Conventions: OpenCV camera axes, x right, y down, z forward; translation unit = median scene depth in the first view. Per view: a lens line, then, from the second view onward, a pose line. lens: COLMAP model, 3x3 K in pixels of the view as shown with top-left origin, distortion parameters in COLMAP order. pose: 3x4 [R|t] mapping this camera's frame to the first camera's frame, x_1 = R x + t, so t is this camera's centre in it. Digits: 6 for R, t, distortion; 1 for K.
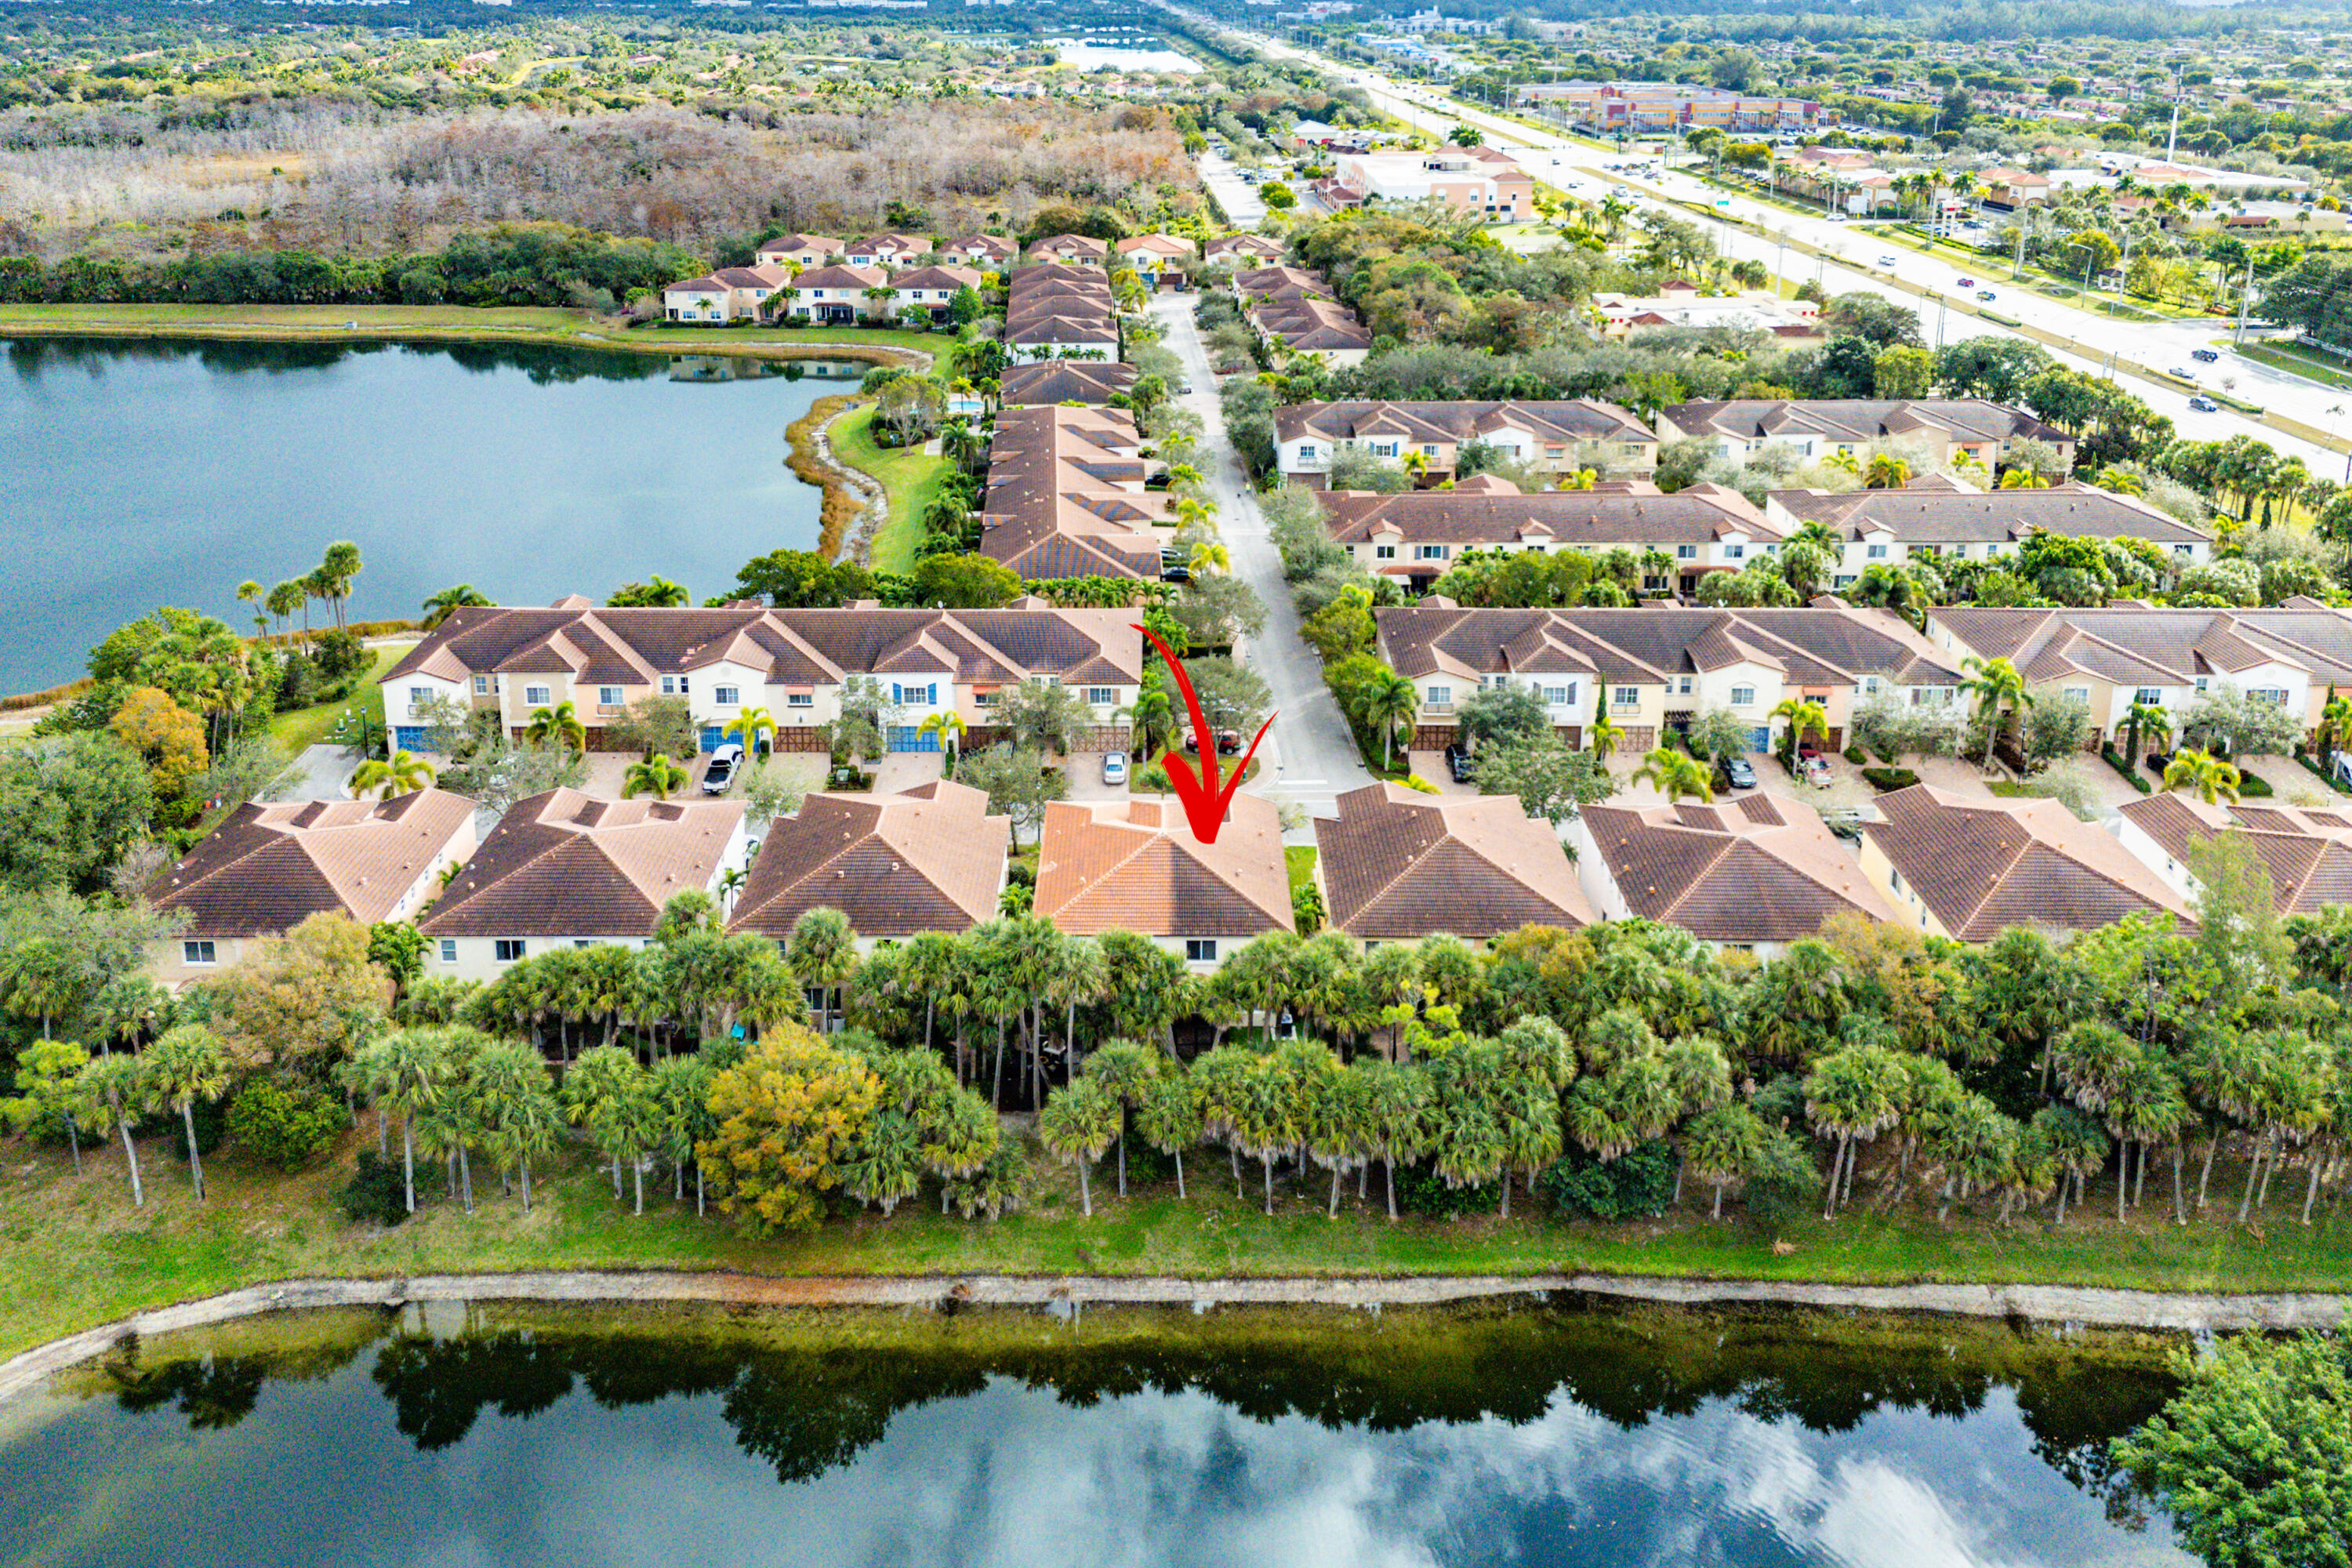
lens RADIAL K [[1736.6, 0, 1176.0], [0, 1736.6, 784.0], [0, 0, 1]] dist [0.021412, -0.001975]
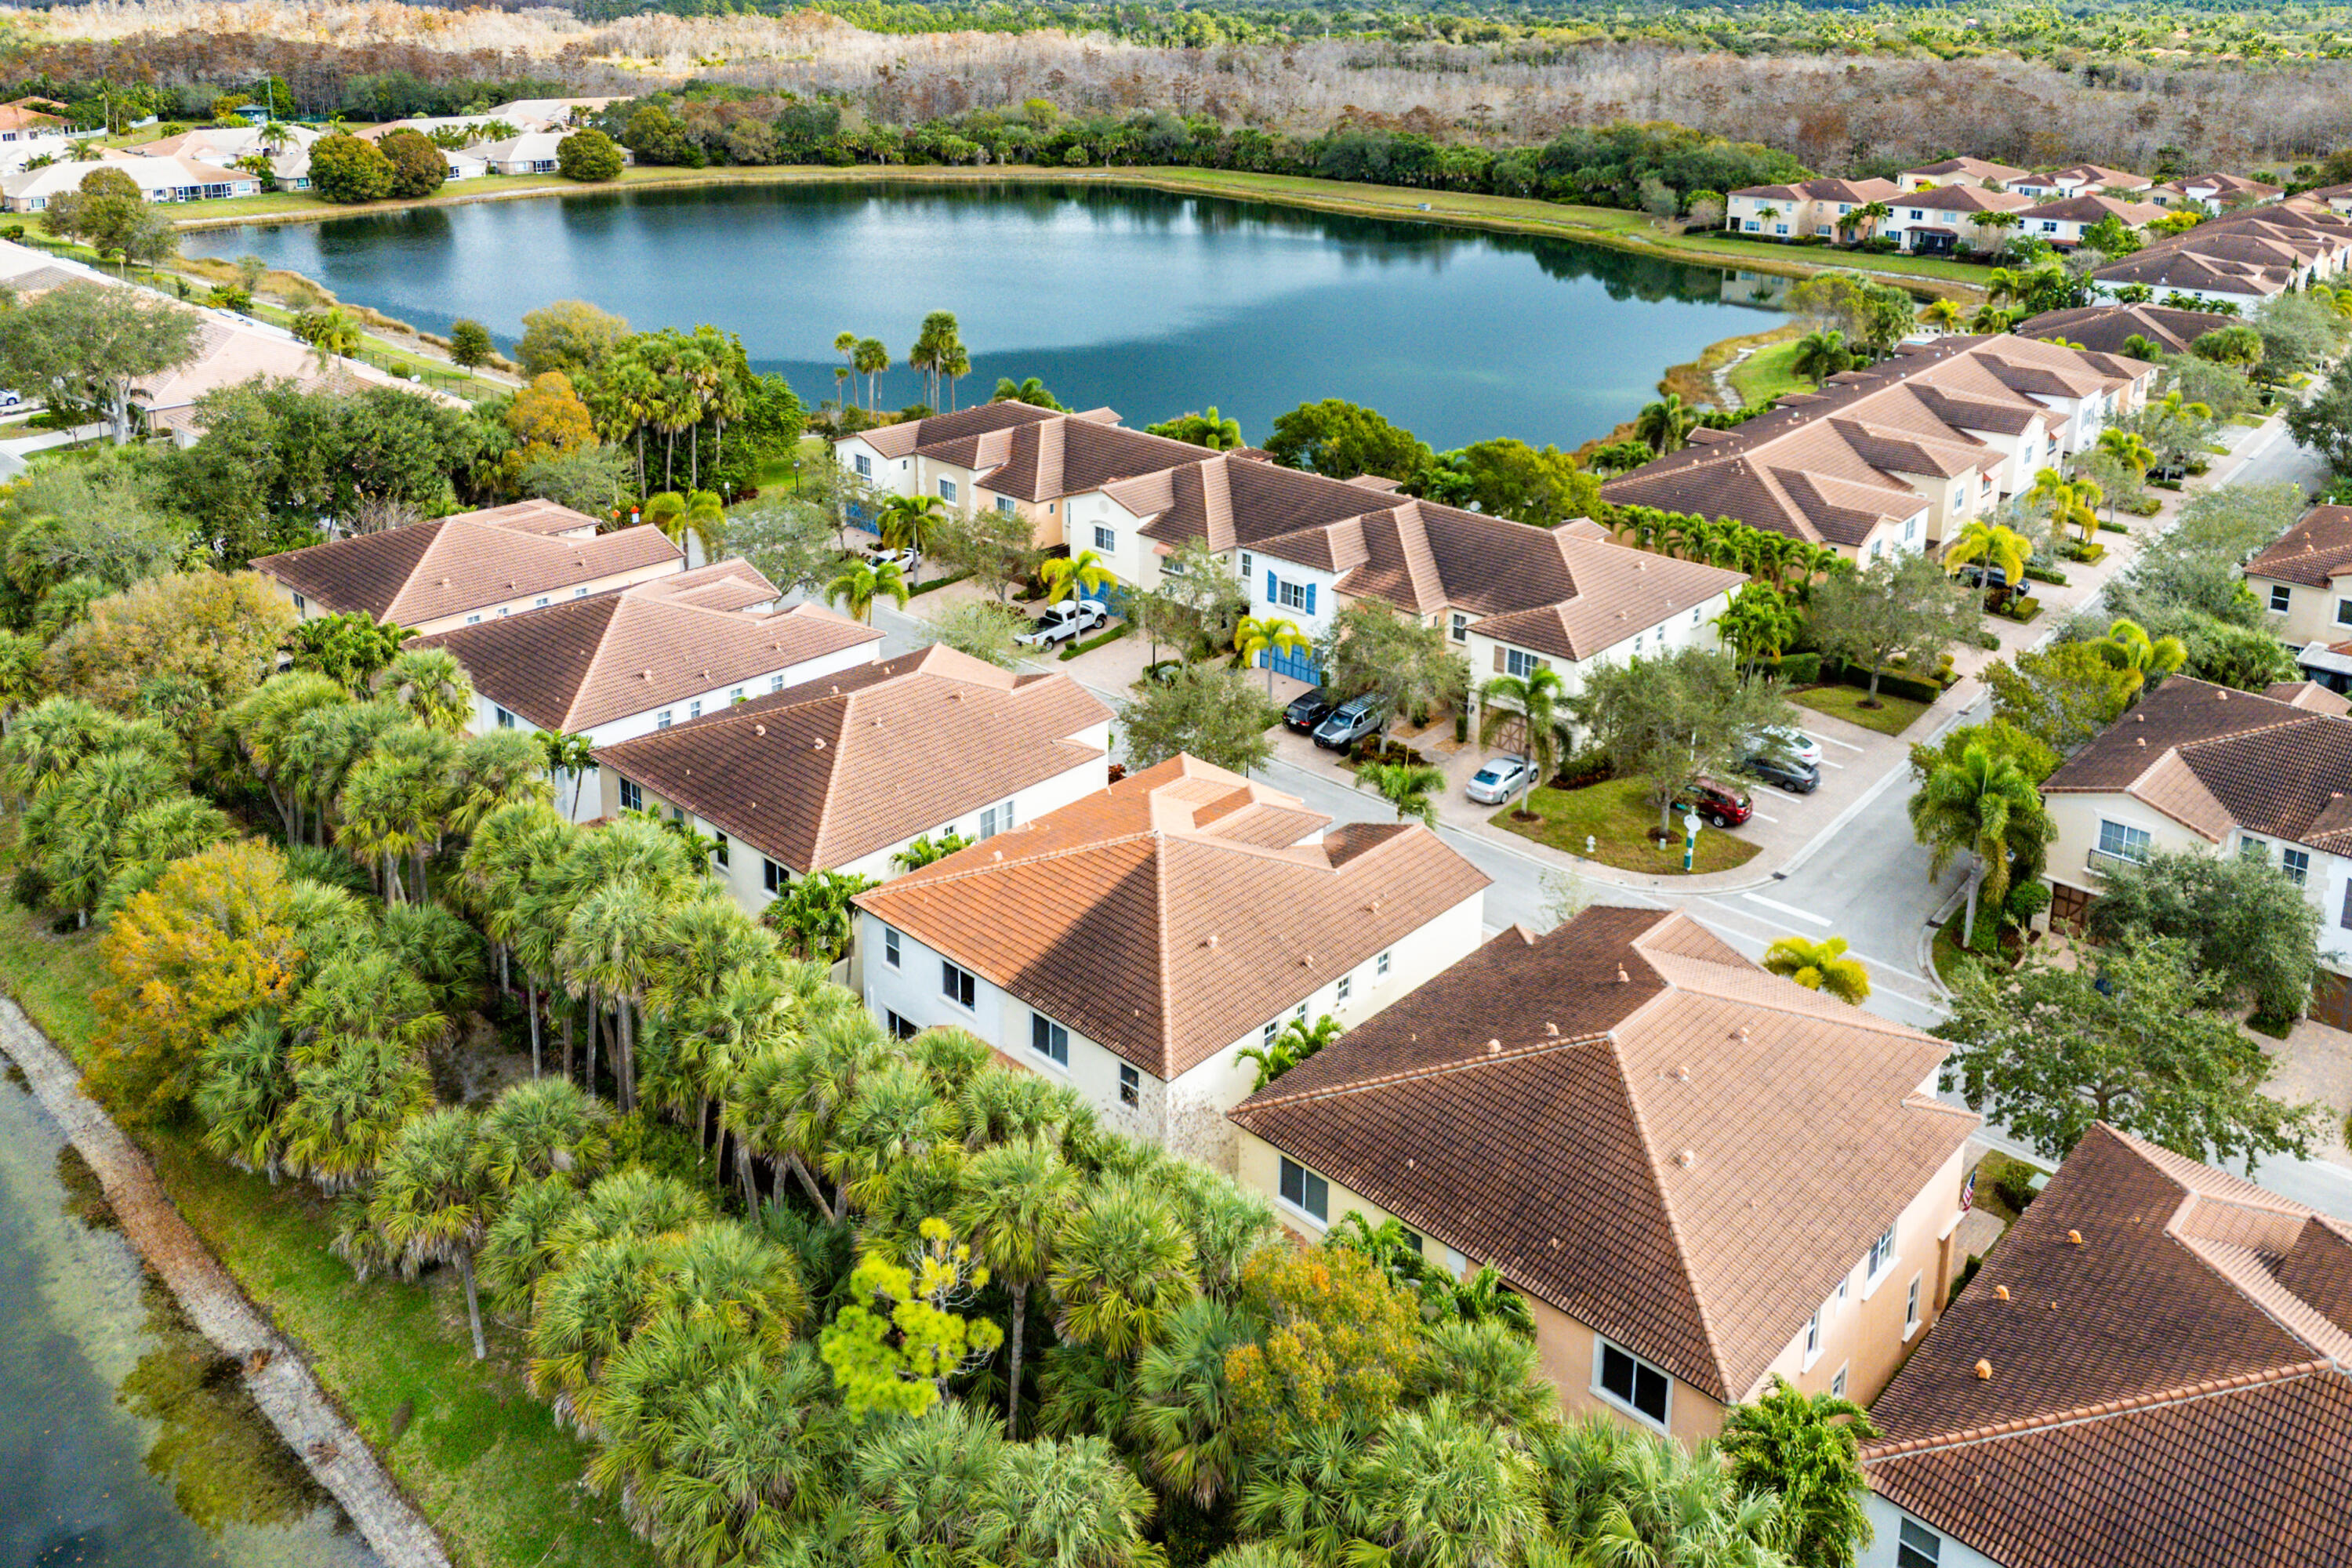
lens RADIAL K [[1735.6, 0, 1174.4], [0, 1735.6, 648.2], [0, 0, 1]] dist [0.045207, 0.000304]
pose [[0.708127, 0.248677, -0.660845, 0.137469], [-0.298448, 0.953627, 0.039050, -0.020717], [0.639910, 0.169575, 0.749506, 0.210508]]
